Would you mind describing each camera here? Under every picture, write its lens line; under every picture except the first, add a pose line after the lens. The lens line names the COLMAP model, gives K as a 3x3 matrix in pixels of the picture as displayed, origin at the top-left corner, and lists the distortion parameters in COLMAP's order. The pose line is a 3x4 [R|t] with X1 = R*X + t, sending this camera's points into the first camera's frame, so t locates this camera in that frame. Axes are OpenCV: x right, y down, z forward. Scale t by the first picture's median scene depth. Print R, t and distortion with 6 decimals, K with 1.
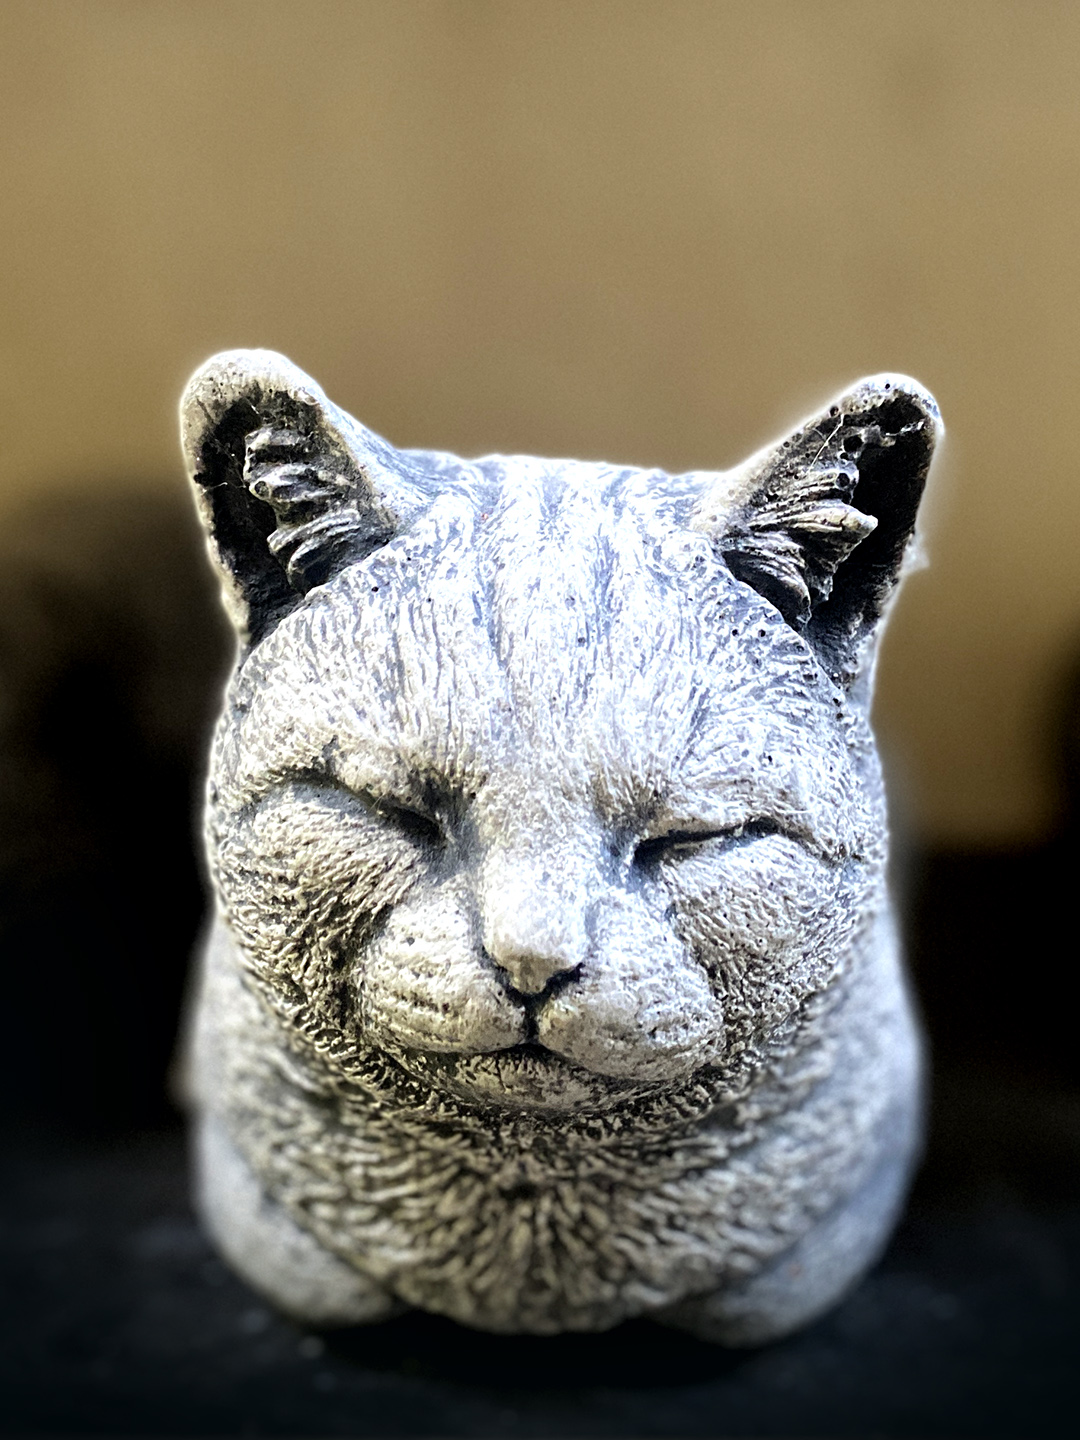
lens RADIAL K [[1336.5, 0, 539.5], [0, 1336.5, 720.4], [0, 0, 1]] dist [0.080593, 0.000000]
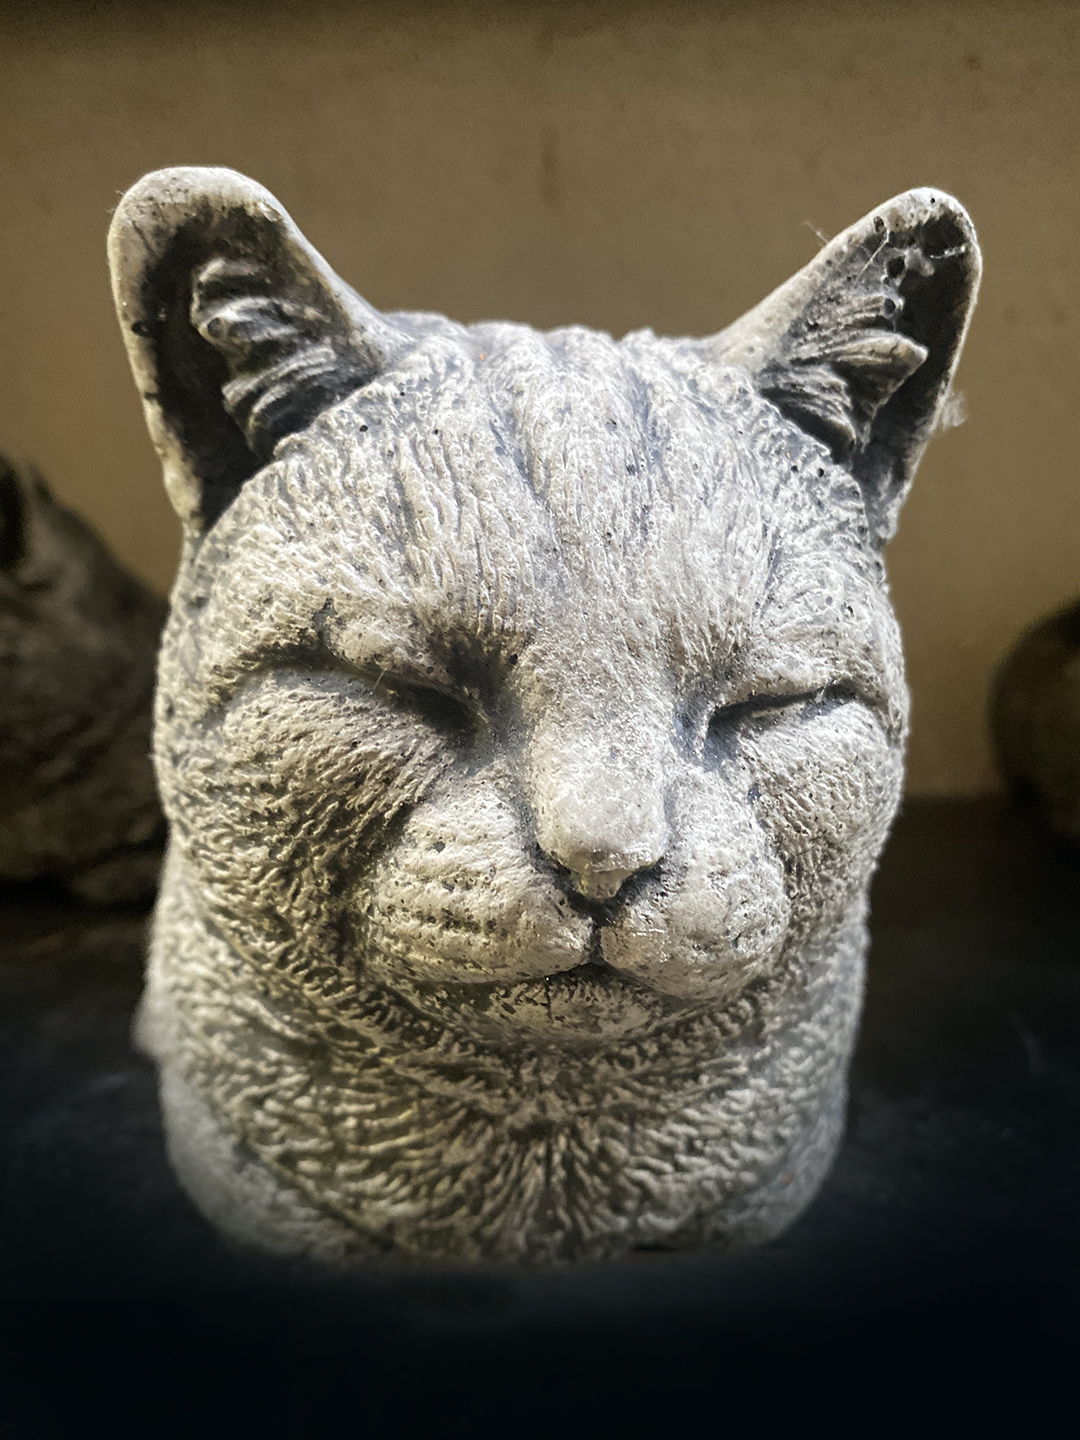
lens RADIAL K [[1086.7, 0, 541.8], [0, 1086.7, 719.3], [0, 0, 1]] dist [0.007789, -0.022769]
pose [[0.991978, -0.045534, 0.117924, -0.098924], [0.045480, 0.998960, 0.003149, 0.081154], [-0.117944, 0.002239, 0.993018, 0.316592]]
